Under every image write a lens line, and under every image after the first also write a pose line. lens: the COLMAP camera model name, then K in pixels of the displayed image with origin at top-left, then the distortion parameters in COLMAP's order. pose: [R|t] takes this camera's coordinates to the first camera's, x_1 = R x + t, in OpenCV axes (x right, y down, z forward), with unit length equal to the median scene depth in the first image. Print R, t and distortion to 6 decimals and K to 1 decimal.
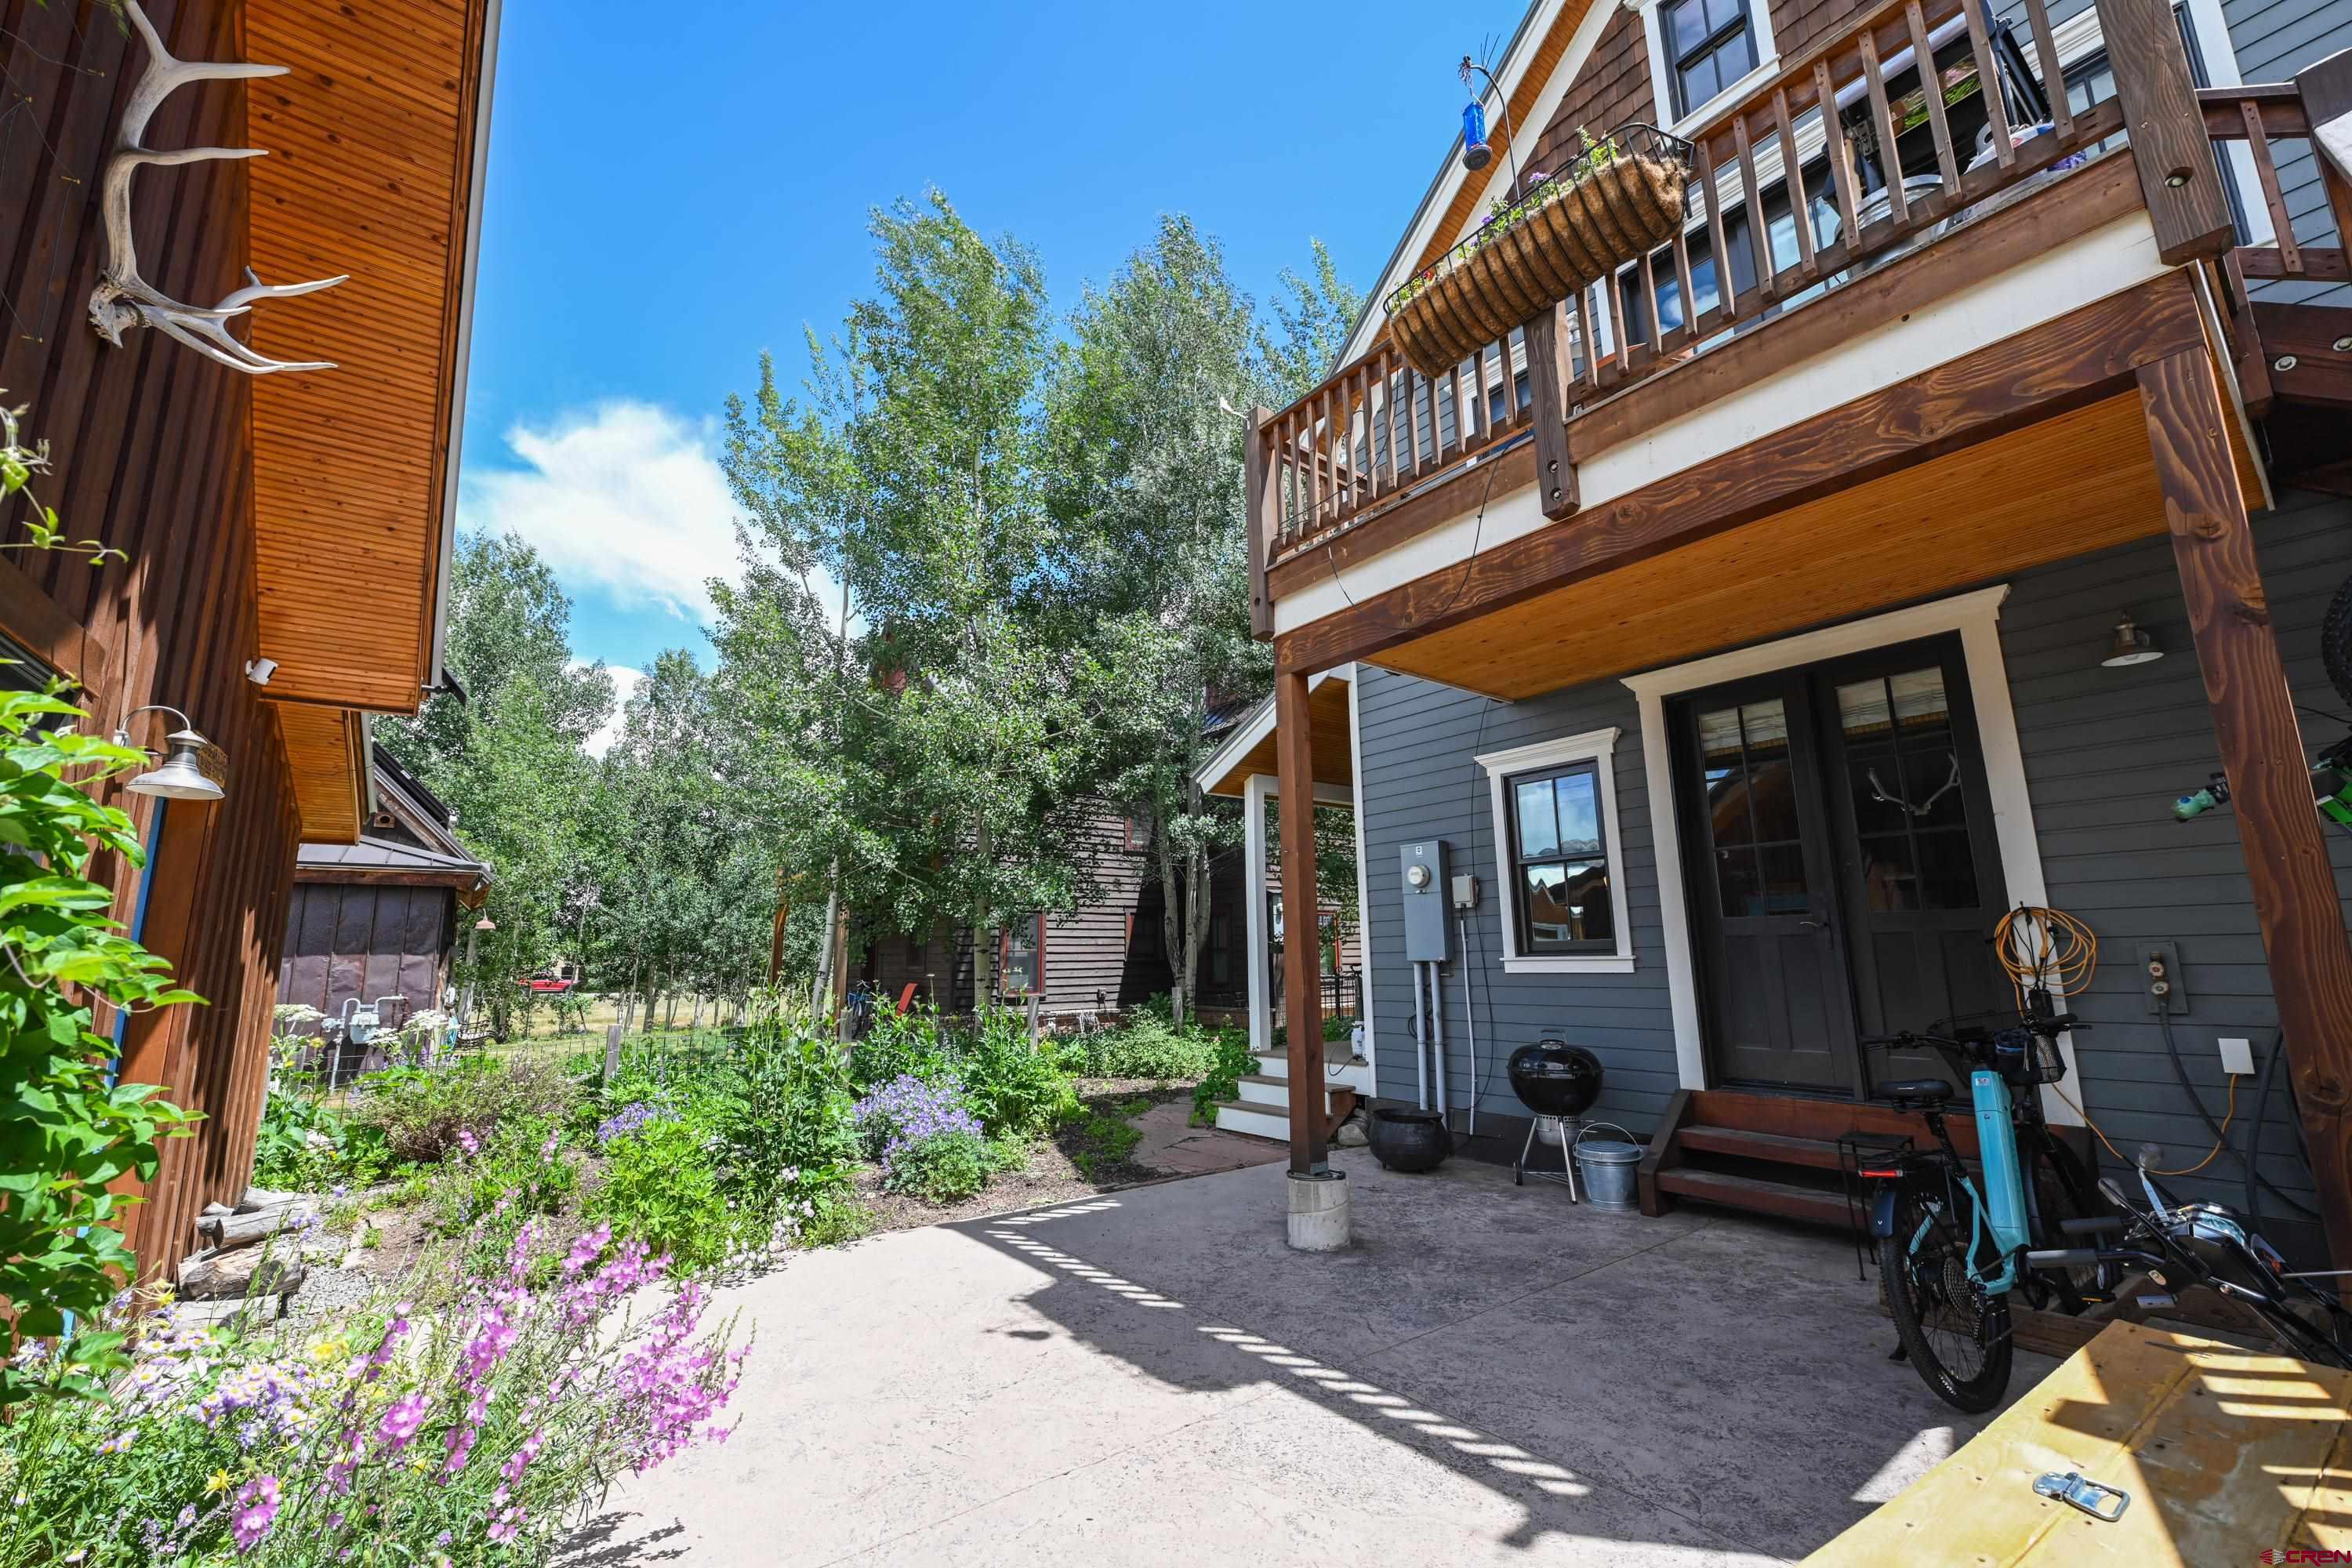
lens RADIAL K [[930.5, 0, 1179.7], [0, 930.5, 788.0], [0, 0, 1]] dist [-0.006319, -0.000735]
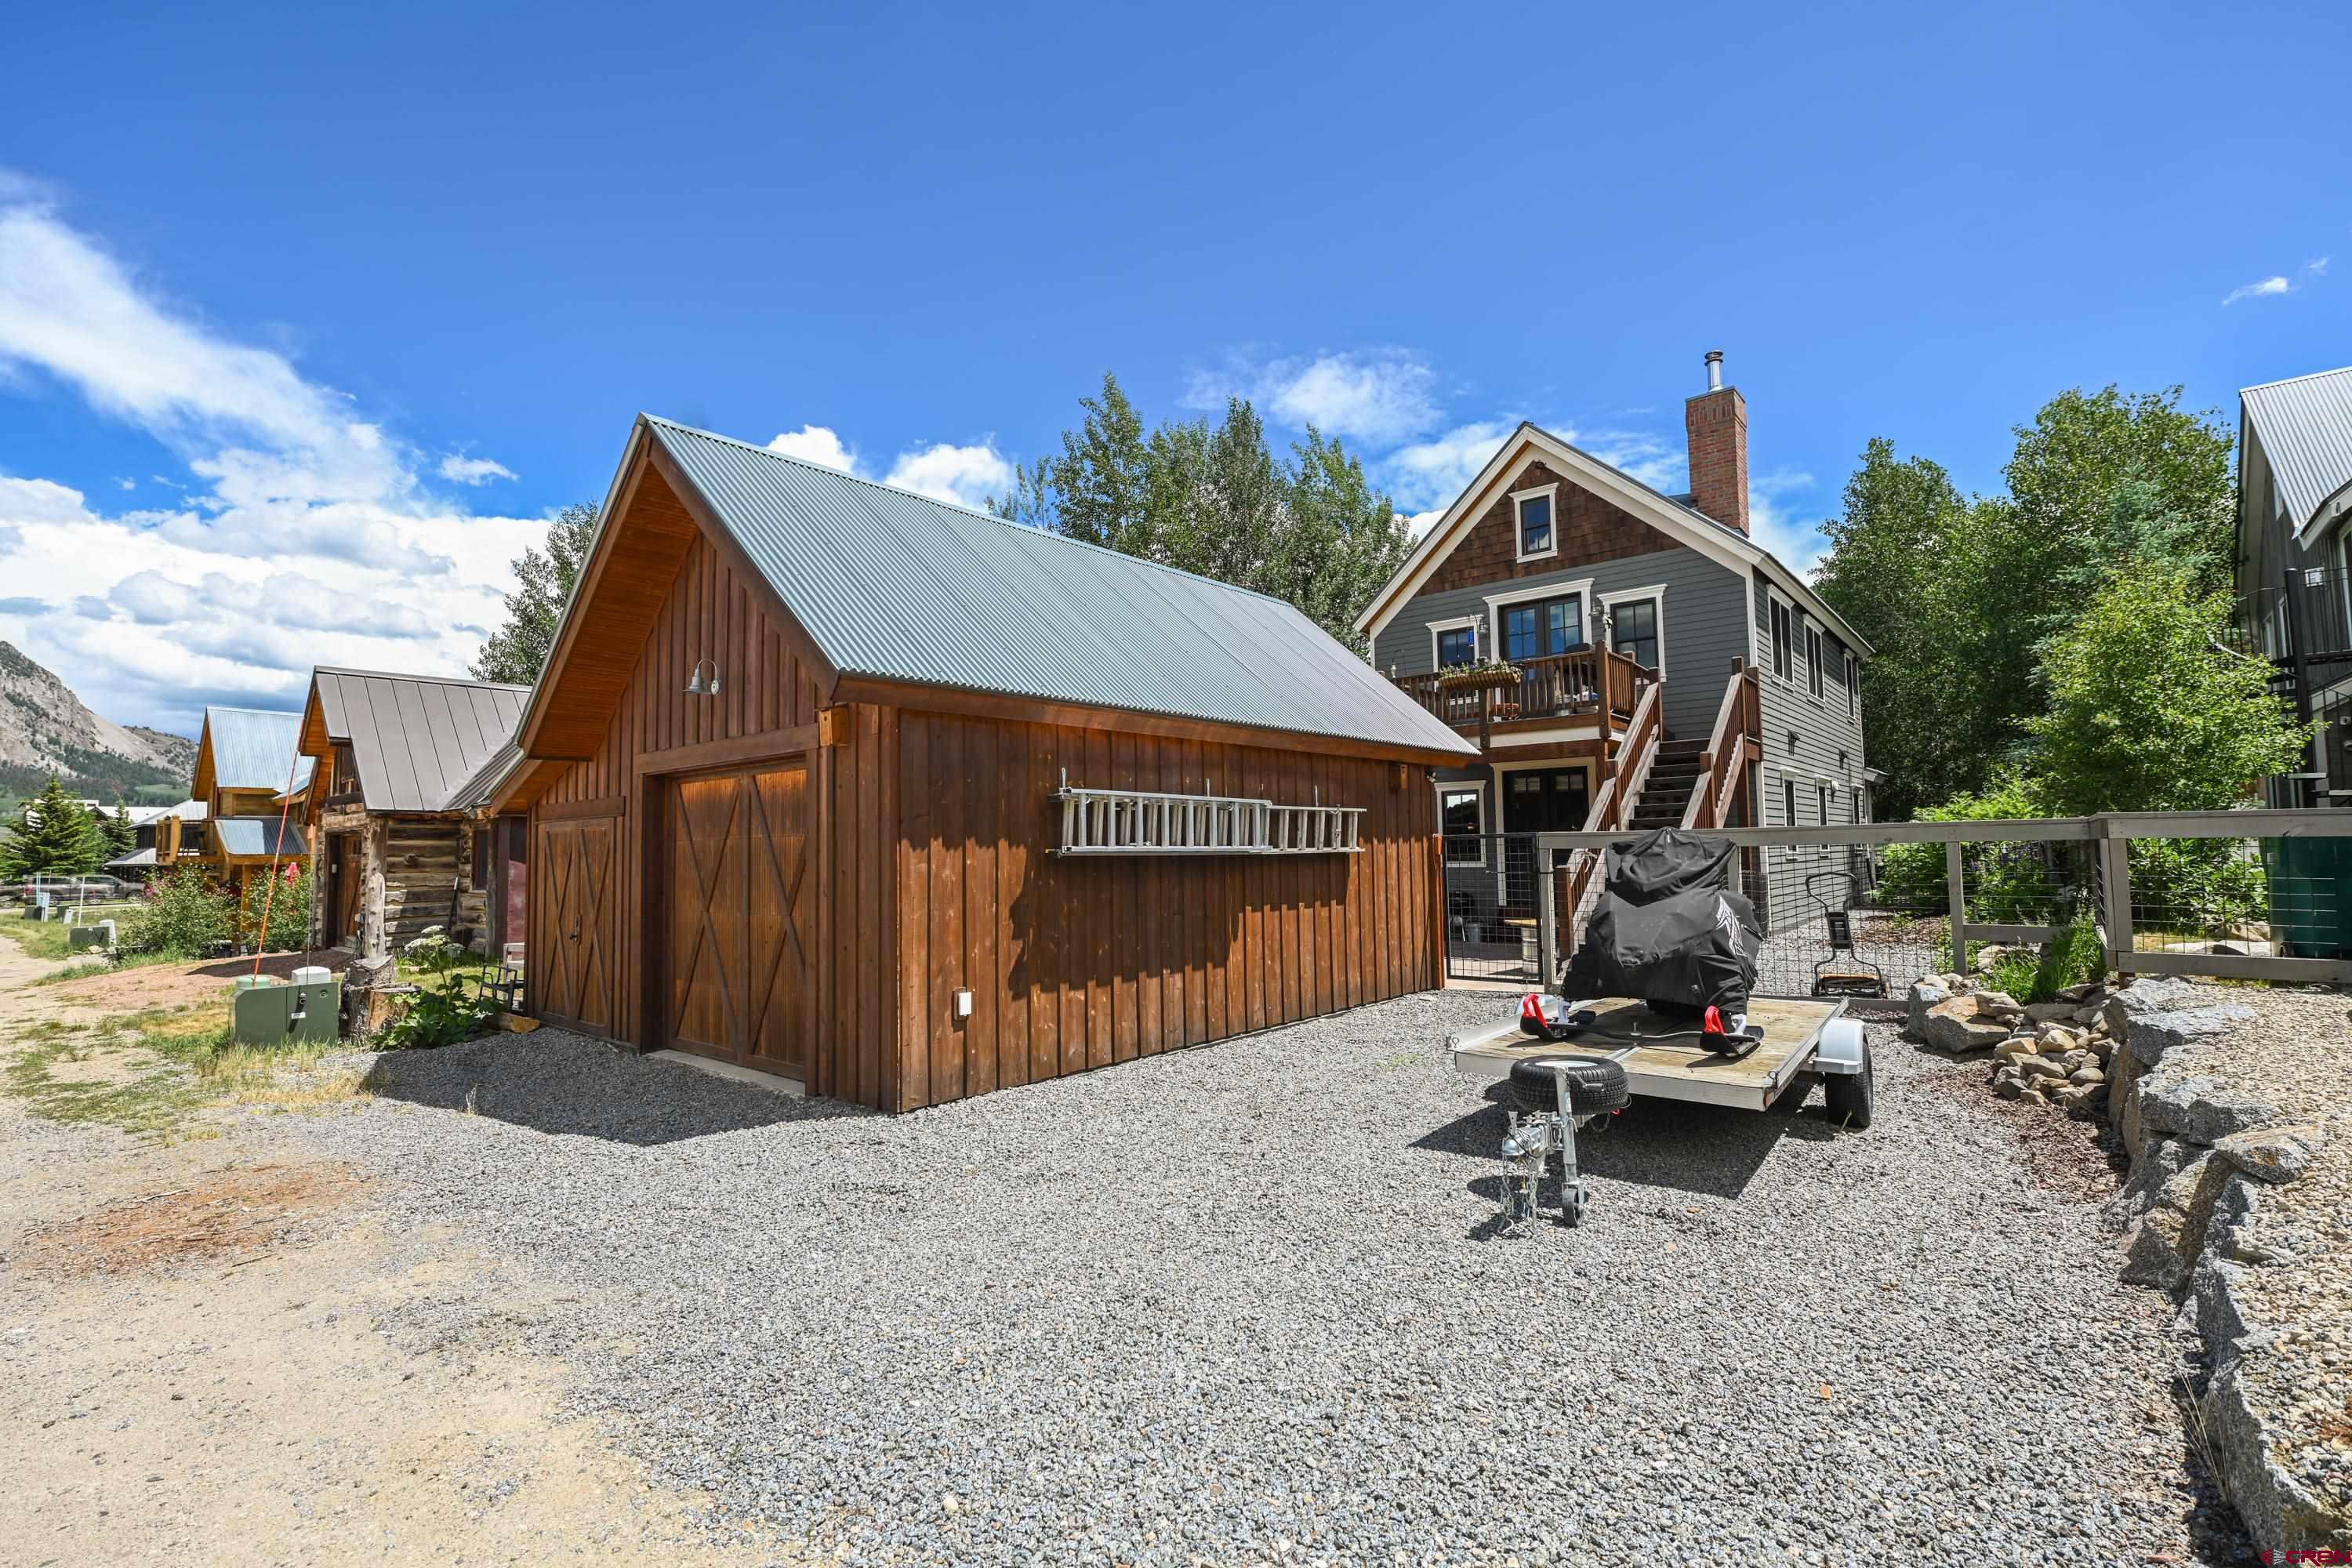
lens RADIAL K [[1108.8, 0, 1164.6], [0, 1108.8, 774.3], [0, 0, 1]] dist [-0.000040, -0.000109]
pose [[0.977009, 0.016744, 0.212540, -1.294945], [-0.040608, 0.993276, 0.108417, -0.443109], [-0.209296, -0.114555, 0.971119, -2.222006]]
